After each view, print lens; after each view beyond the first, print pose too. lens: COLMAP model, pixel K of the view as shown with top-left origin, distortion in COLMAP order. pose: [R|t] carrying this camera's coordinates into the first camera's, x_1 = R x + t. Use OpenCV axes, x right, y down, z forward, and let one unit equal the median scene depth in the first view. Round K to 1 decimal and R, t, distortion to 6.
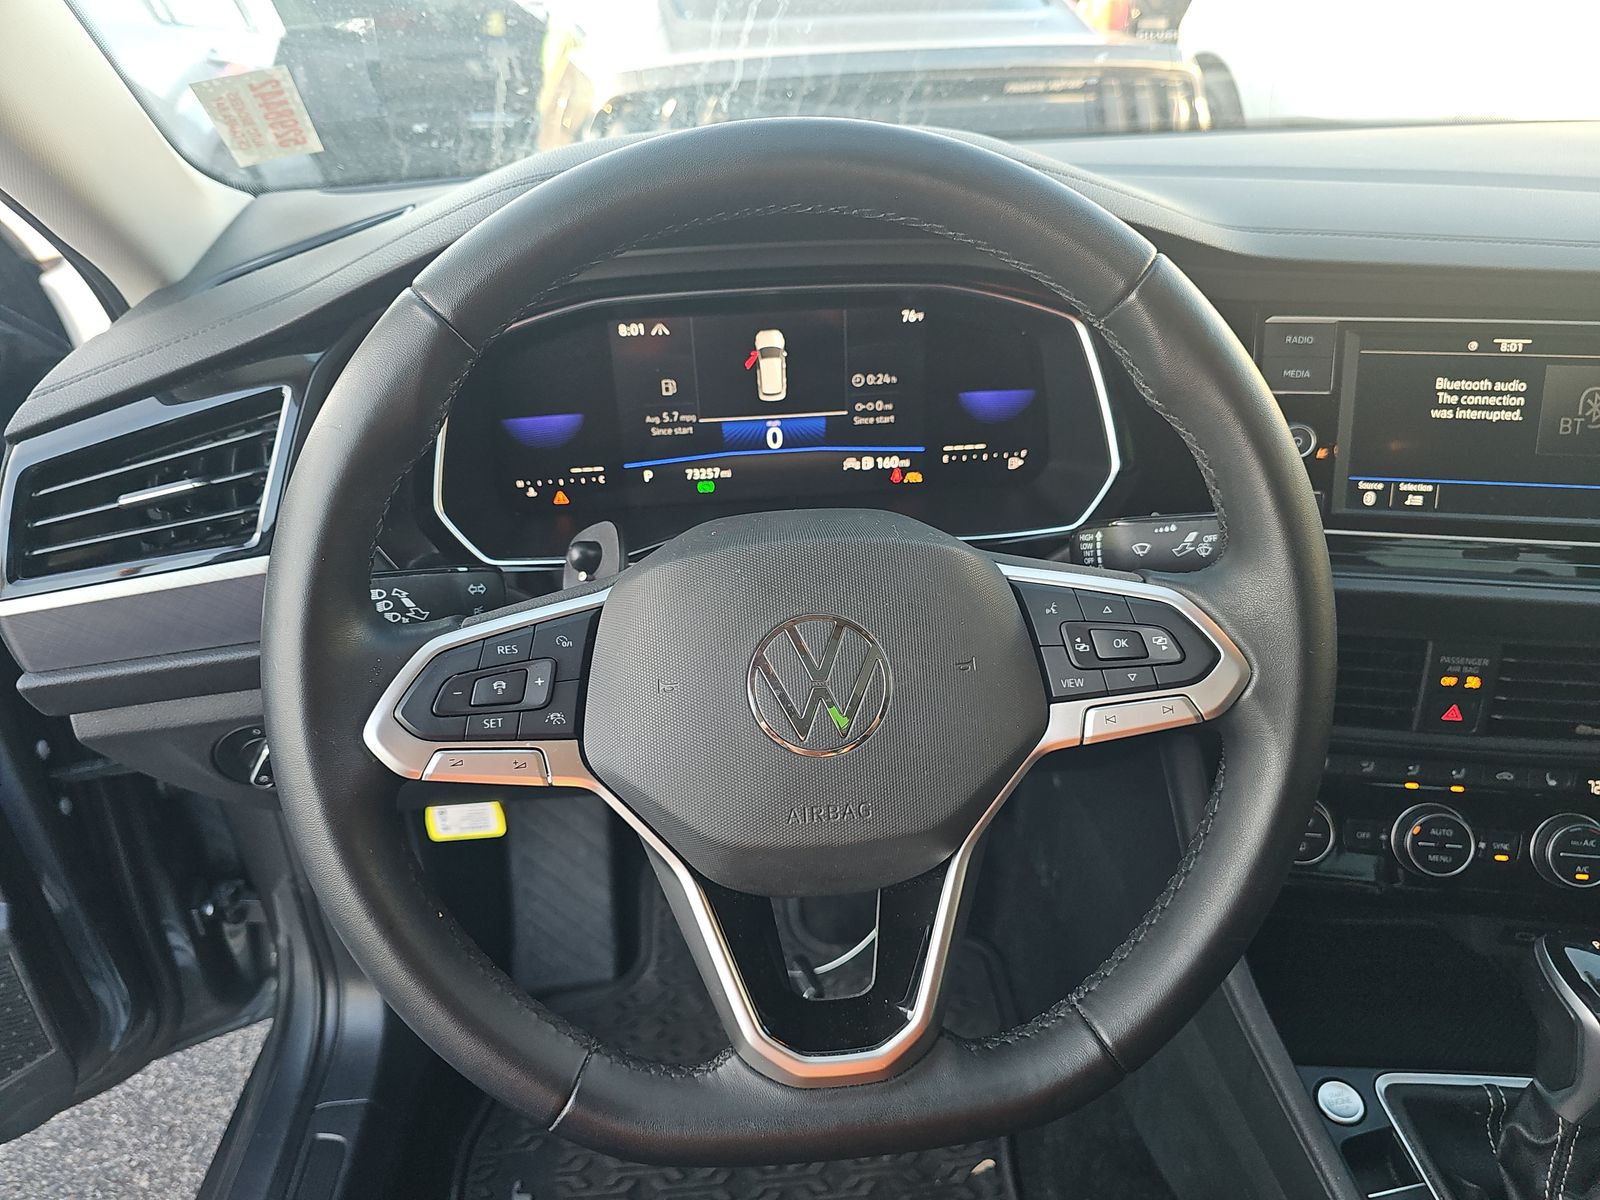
lens RADIAL K [[984.6, 0, 800.0], [0, 984.6, 600.0], [0, 0, 1]] dist [0.081850, -0.075604]
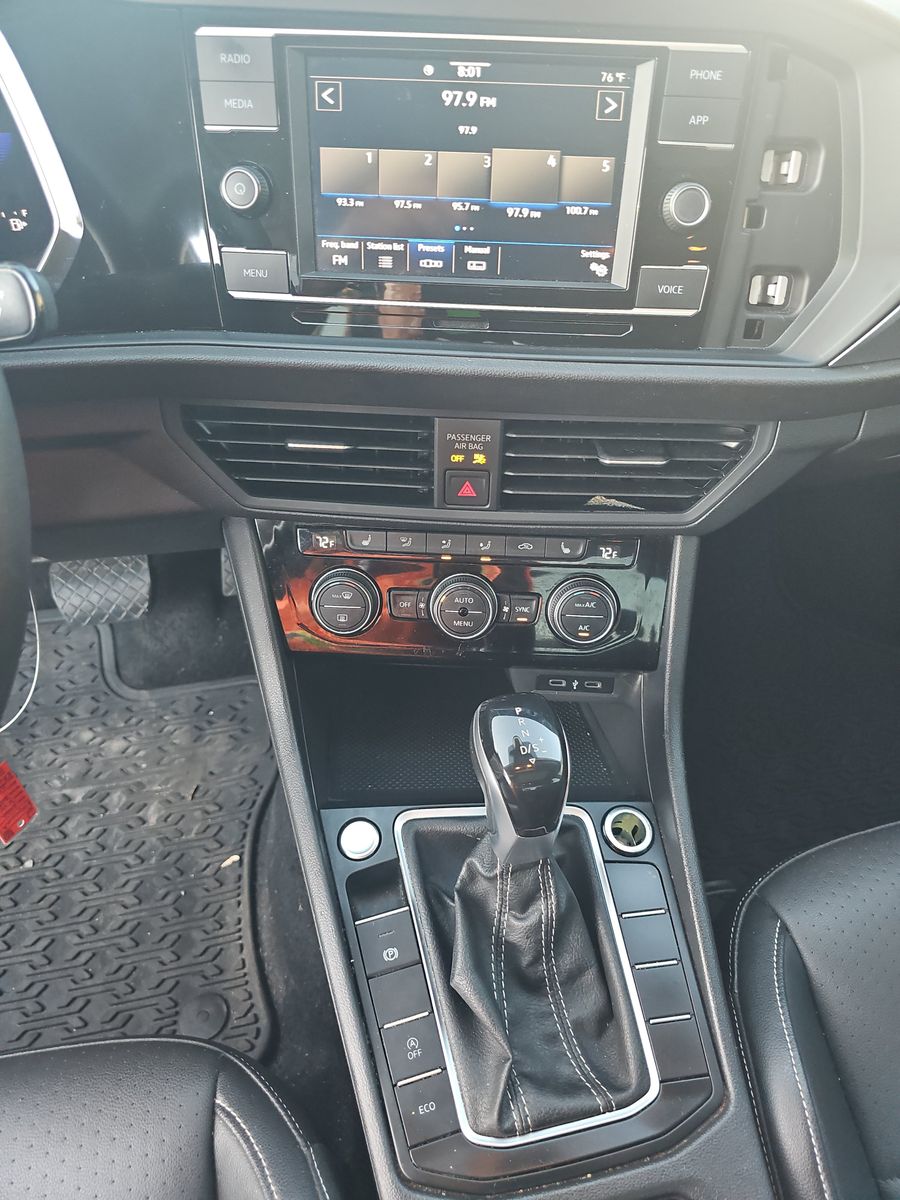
lens RADIAL K [[786.1, 0, 450.0], [0, 786.1, 600.0], [0, 0, 1]] dist [0.004271, -0.047378]
pose [[0.990550, -0.057751, 0.124398, 0.526698], [0.020728, 0.959642, 0.280458, -0.003280], [-0.135574, -0.275229, 0.951771, 0.216154]]
